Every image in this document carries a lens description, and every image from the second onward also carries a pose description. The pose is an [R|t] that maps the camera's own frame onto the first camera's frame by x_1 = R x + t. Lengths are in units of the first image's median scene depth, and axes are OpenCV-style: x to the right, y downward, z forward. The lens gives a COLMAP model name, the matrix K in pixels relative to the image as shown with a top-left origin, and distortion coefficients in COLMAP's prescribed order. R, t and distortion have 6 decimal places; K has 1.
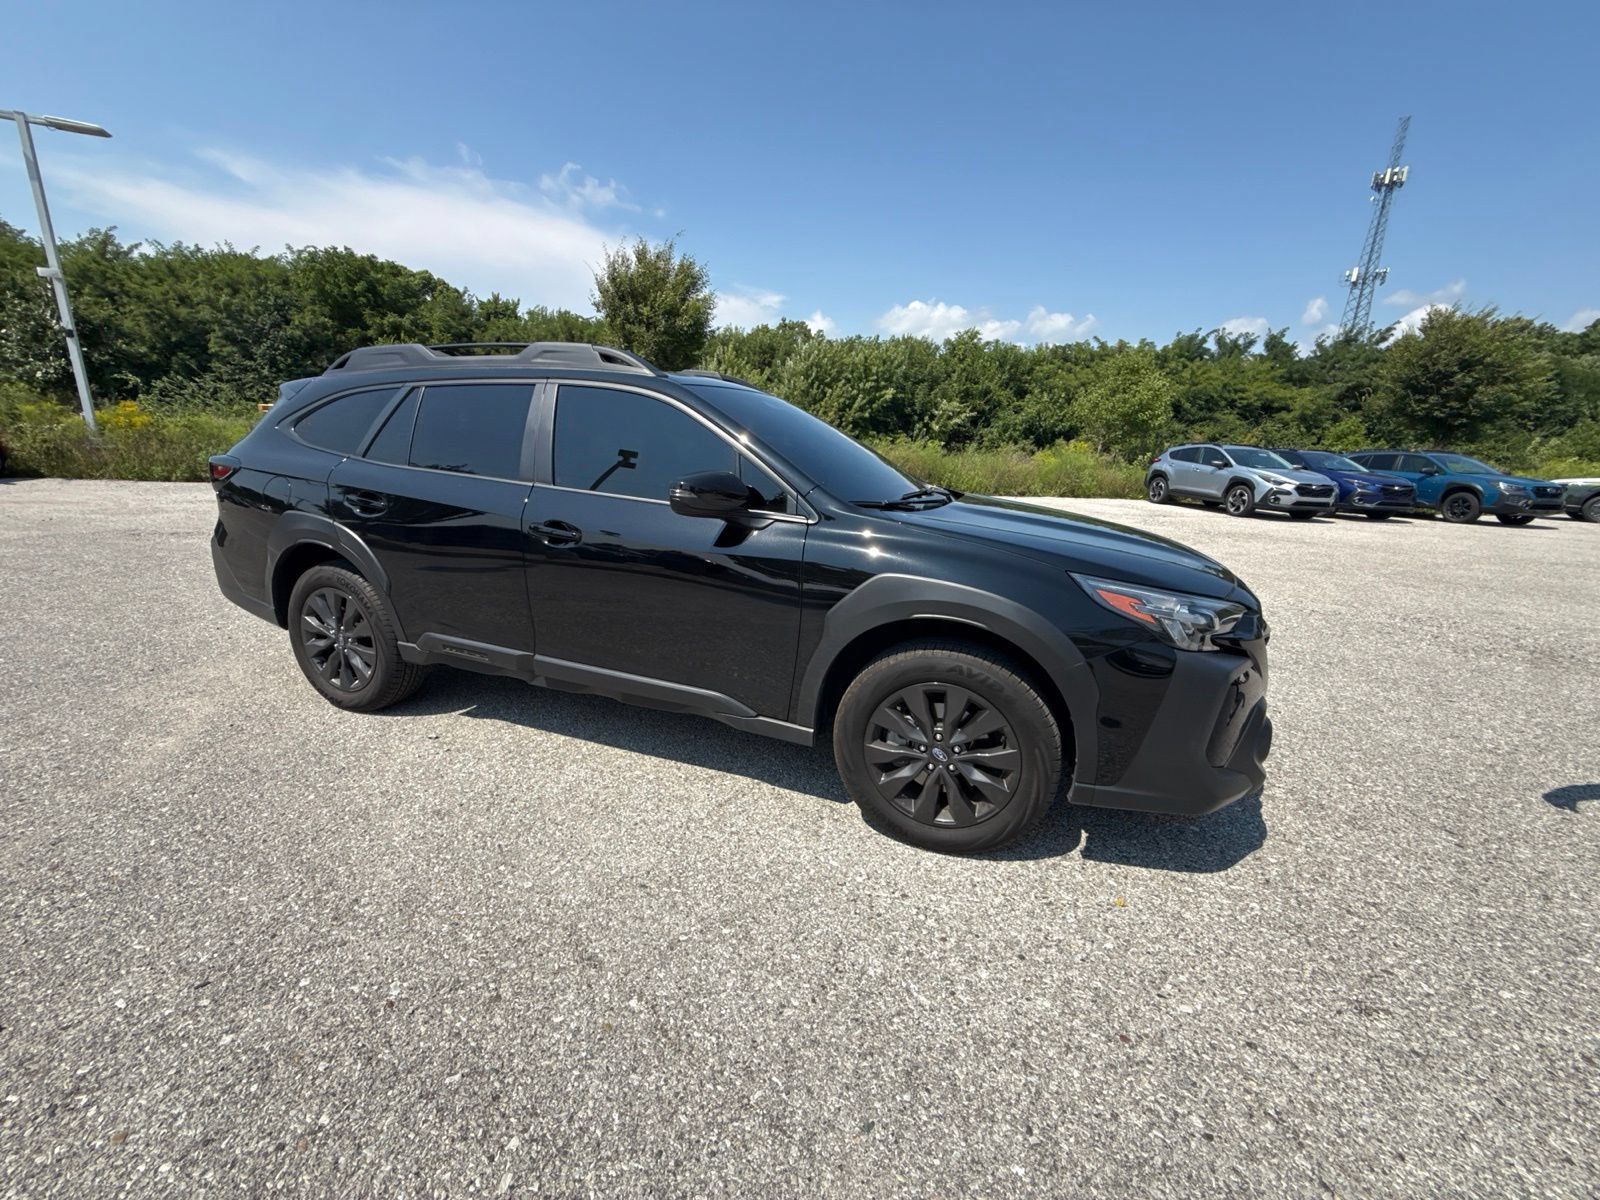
lens RADIAL K [[630.6, 0, 799.3], [0, 630.6, 604.9], [0, 0, 1]] dist [-0.001456, 0.000332]
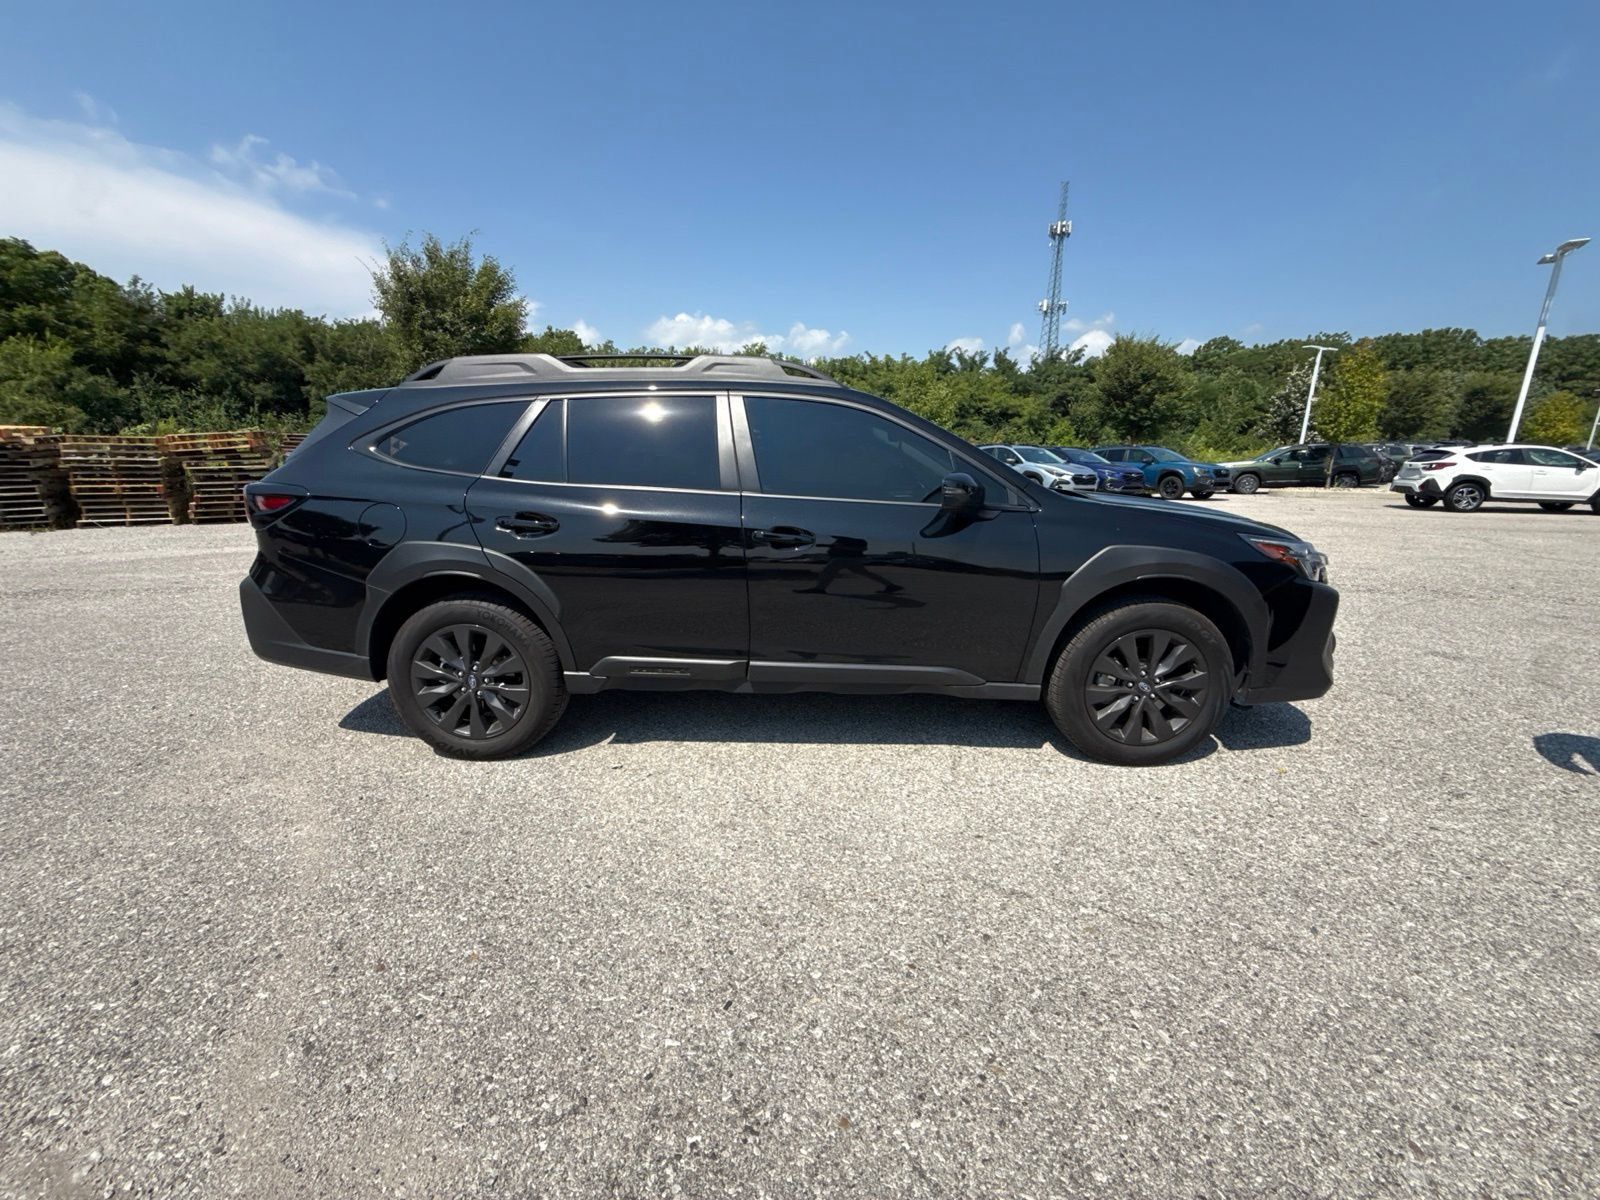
lens RADIAL K [[630.6, 0, 799.1], [0, 630.6, 604.6], [0, 0, 1]] dist [-0.001456, 0.000332]
pose [[0.945051, -0.105866, 0.309307, -0.532176], [0.110955, 0.993825, 0.001145, -0.002808], [-0.307518, 0.033237, 0.950962, 0.004984]]
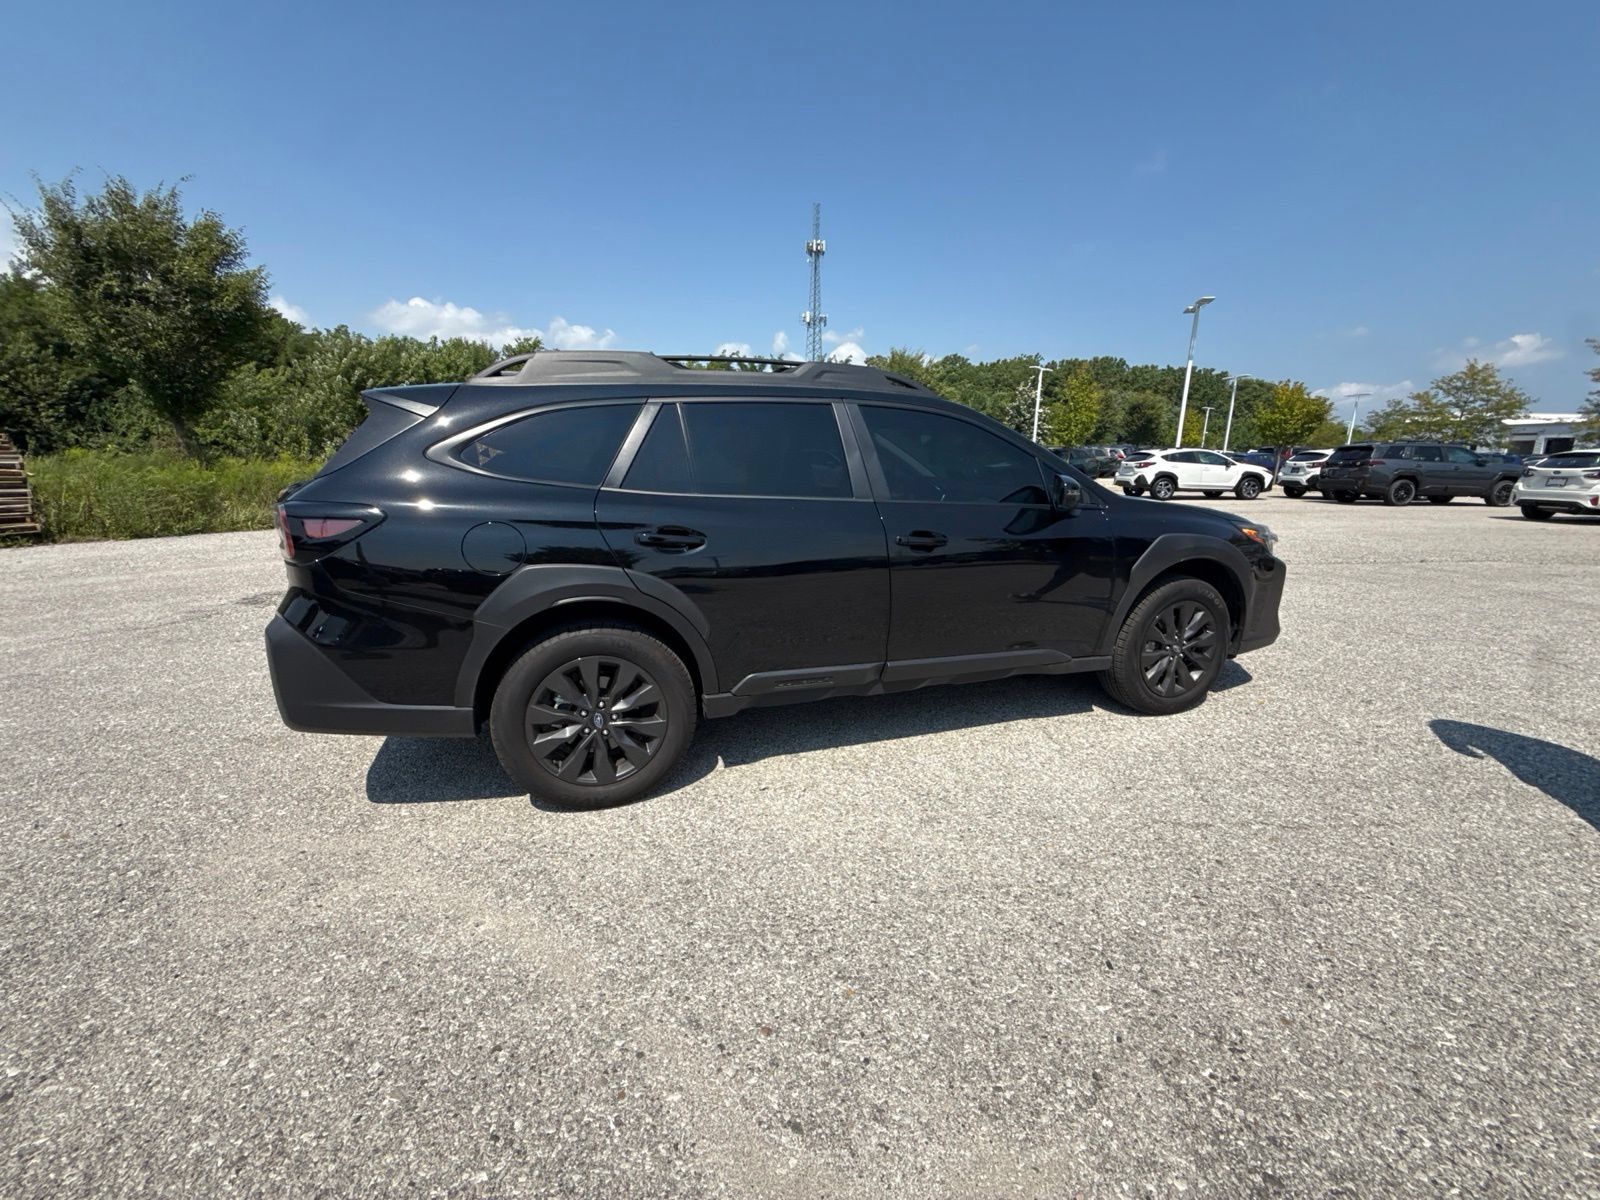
lens RADIAL K [[630.6, 0, 797.6], [0, 630.6, 604.7], [0, 0, 1]] dist [-0.001456, 0.000332]
pose [[0.784162, -0.174744, 0.595444, -0.937322], [0.183350, 0.981937, 0.046707, -0.074823], [-0.592851, 0.072549, 0.802038, 0.199715]]
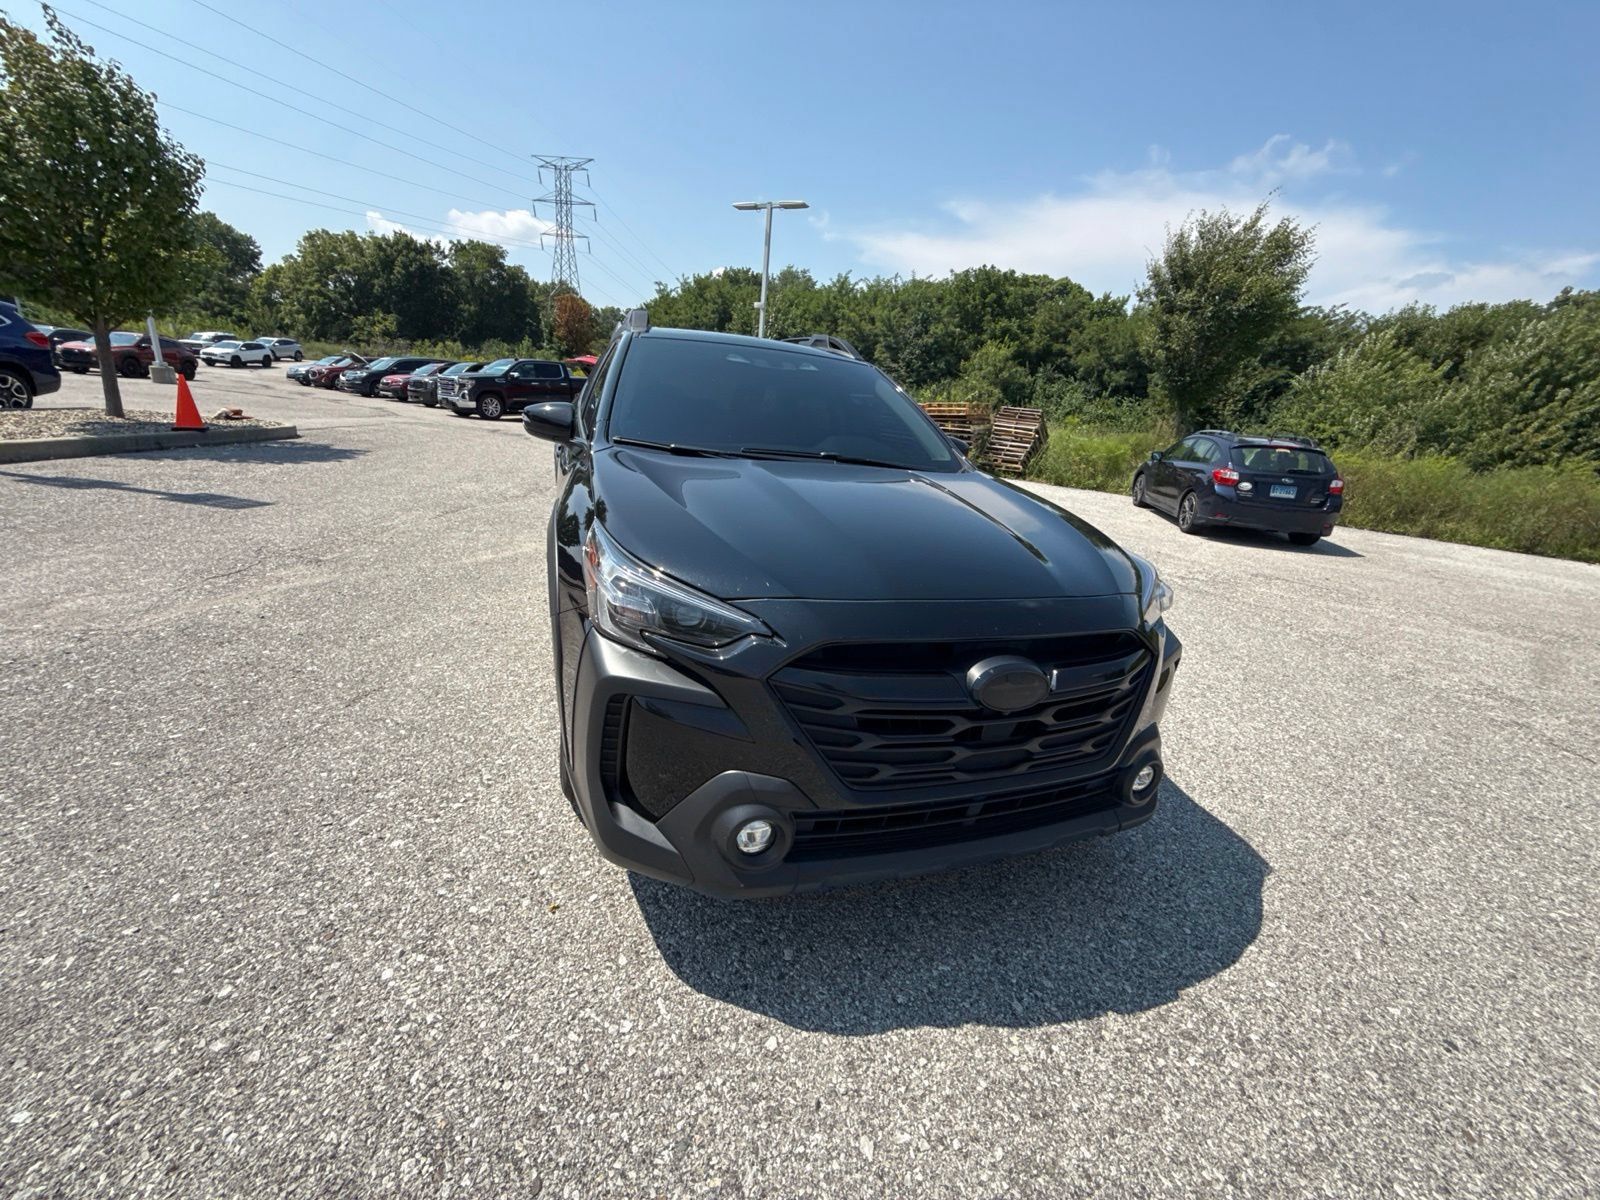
lens RADIAL K [[630.6, 0, 804.0], [0, 630.6, 603.0], [0, 0, 1]] dist [-0.001456, 0.000332]
pose [[0.651181, 0.253221, -0.715432, 0.758454], [-0.256871, 0.960594, 0.106192, -0.062840], [0.714130, 0.114624, 0.690565, 0.368849]]
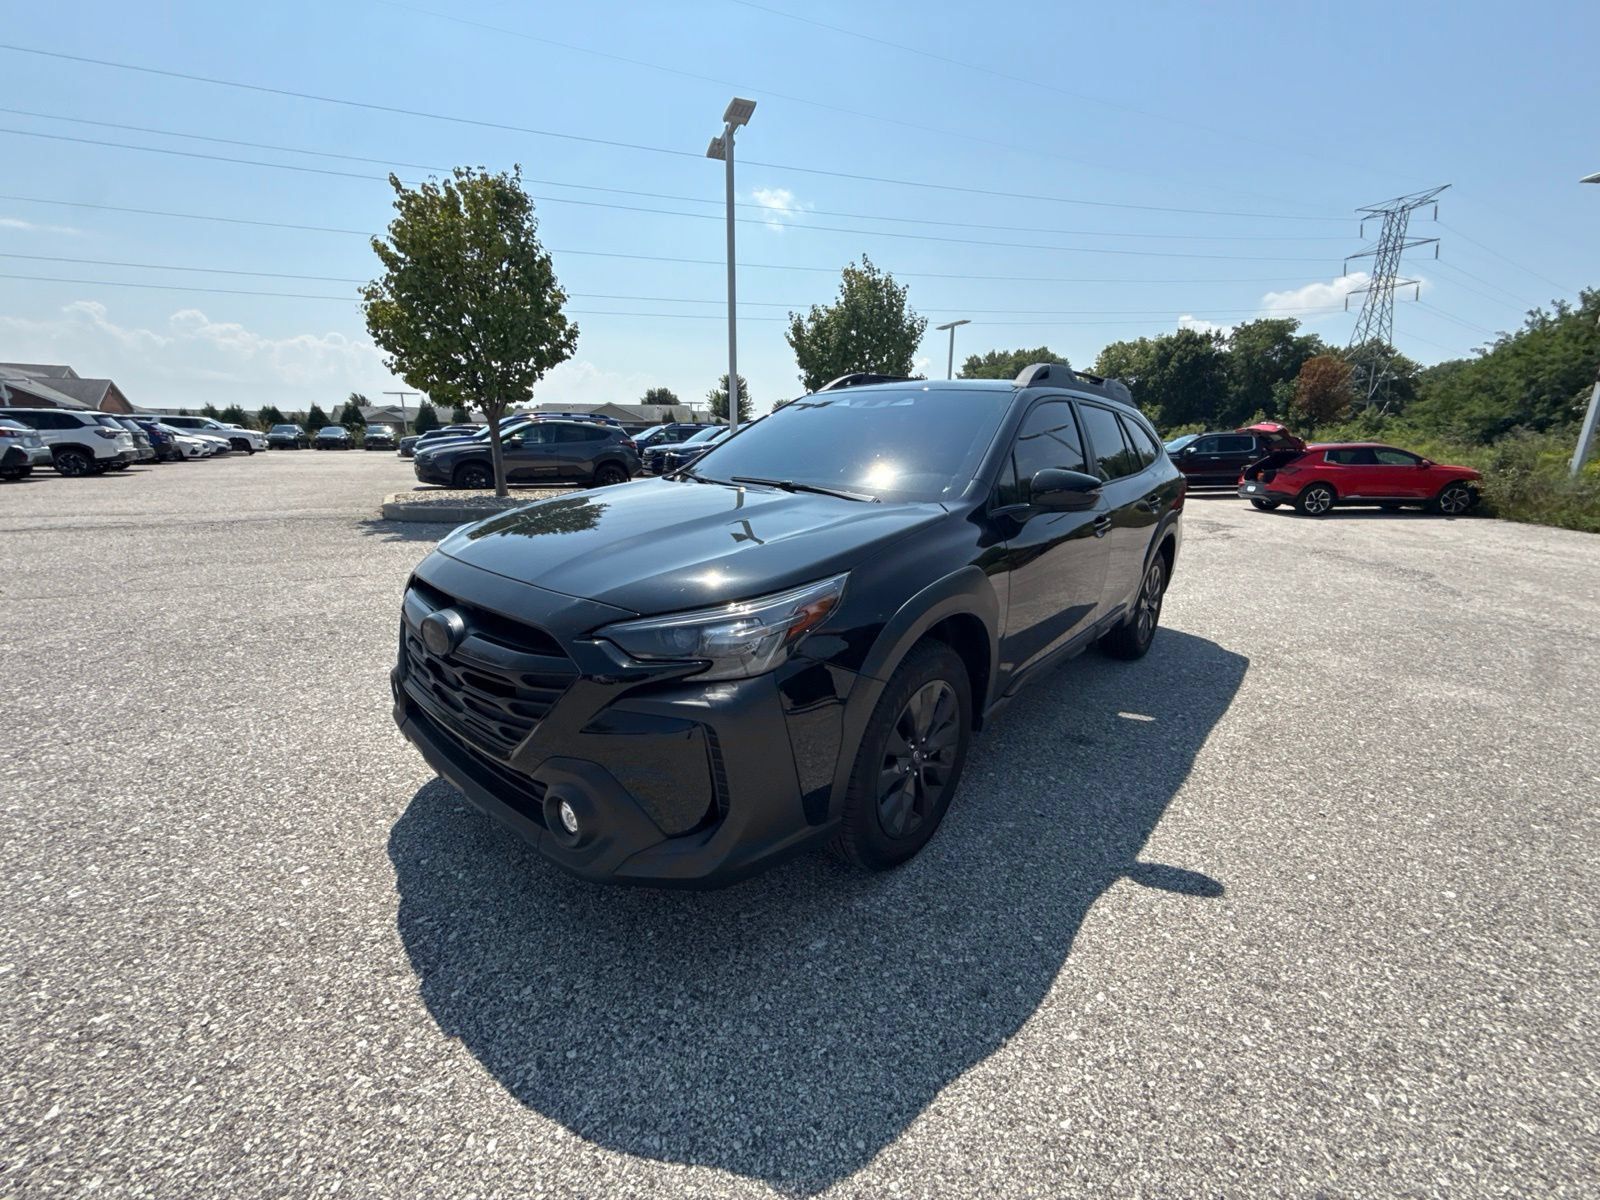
lens RADIAL K [[630.6, 0, 800.1], [0, 630.6, 602.3], [0, 0, 1]] dist [-0.001456, 0.000332]
pose [[-0.340968, 0.191740, -0.920313, 0.937140], [-0.275901, 0.915456, 0.292947, -0.261593], [0.898676, 0.353801, -0.259240, 1.181619]]
